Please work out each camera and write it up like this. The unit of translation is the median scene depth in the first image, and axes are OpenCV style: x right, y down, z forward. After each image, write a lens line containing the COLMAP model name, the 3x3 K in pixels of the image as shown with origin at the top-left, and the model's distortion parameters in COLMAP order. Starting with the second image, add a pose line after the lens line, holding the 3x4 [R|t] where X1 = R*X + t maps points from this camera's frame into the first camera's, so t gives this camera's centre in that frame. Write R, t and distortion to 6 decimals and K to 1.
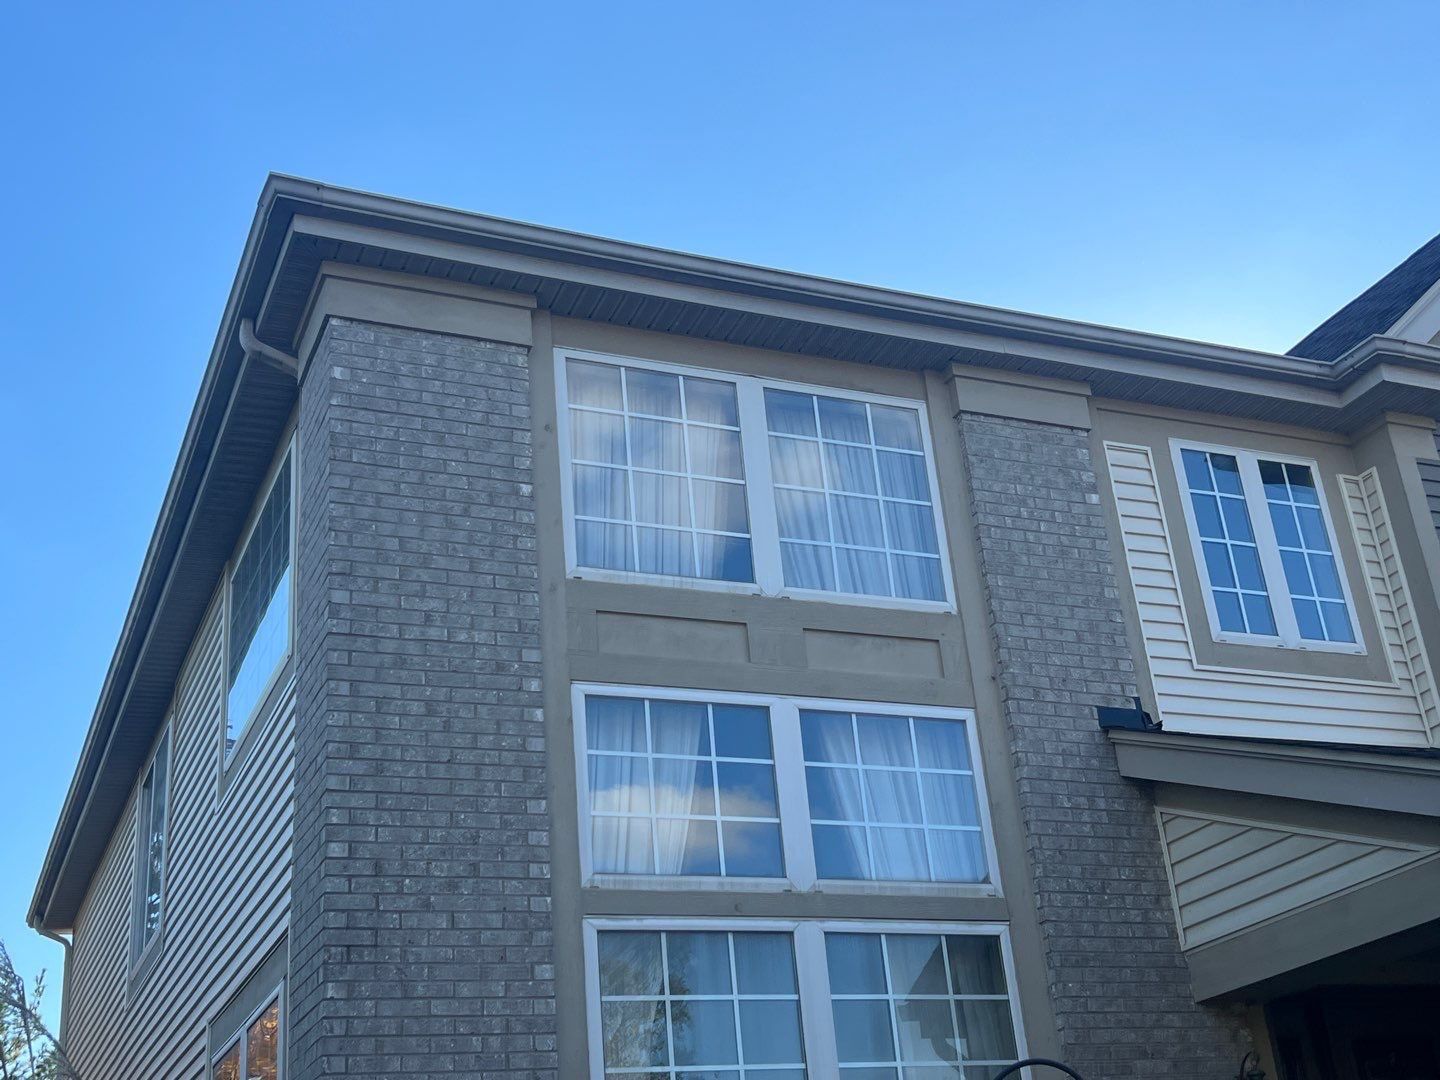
lens RADIAL K [[1759.6, 0, 720.0], [0, 1759.6, 540.0], [0, 0, 1]] dist [0.180462, -0.536985]
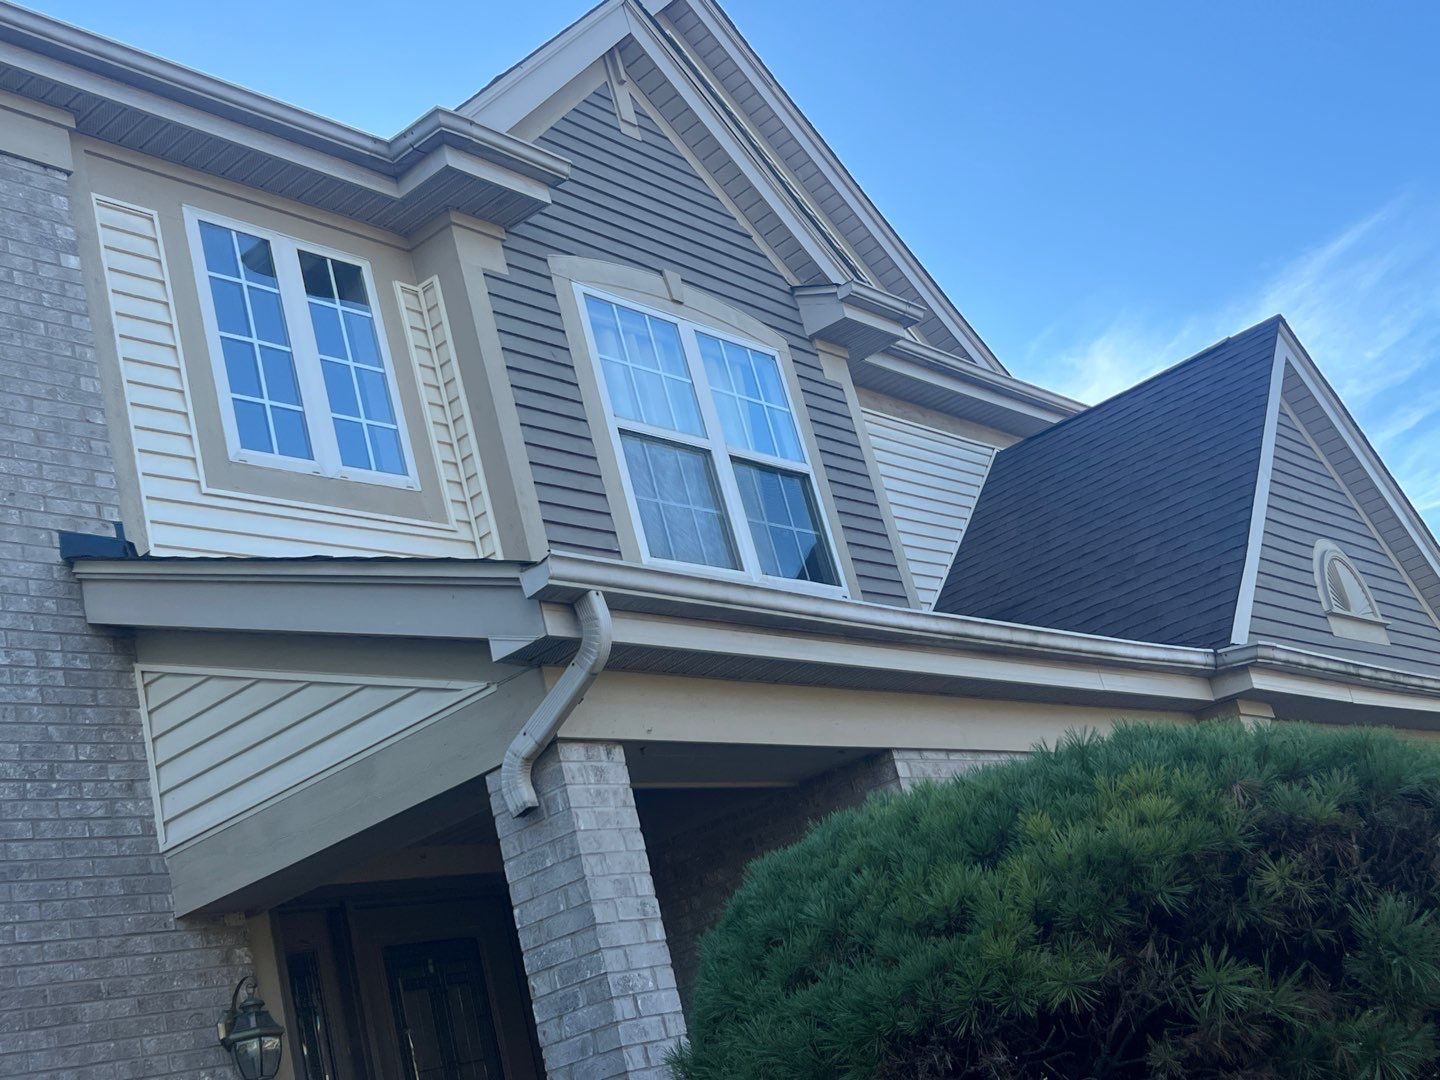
lens RADIAL K [[1773.8, 0, 720.0], [0, 1773.8, 540.0], [0, 0, 1]] dist [0.122367, -0.383599]
pose [[0.880785, 0.016399, 0.473232, 0.101777], [-0.026400, 0.999546, 0.014500, 0.078005], [-0.472780, -0.025265, 0.880818, 0.221357]]
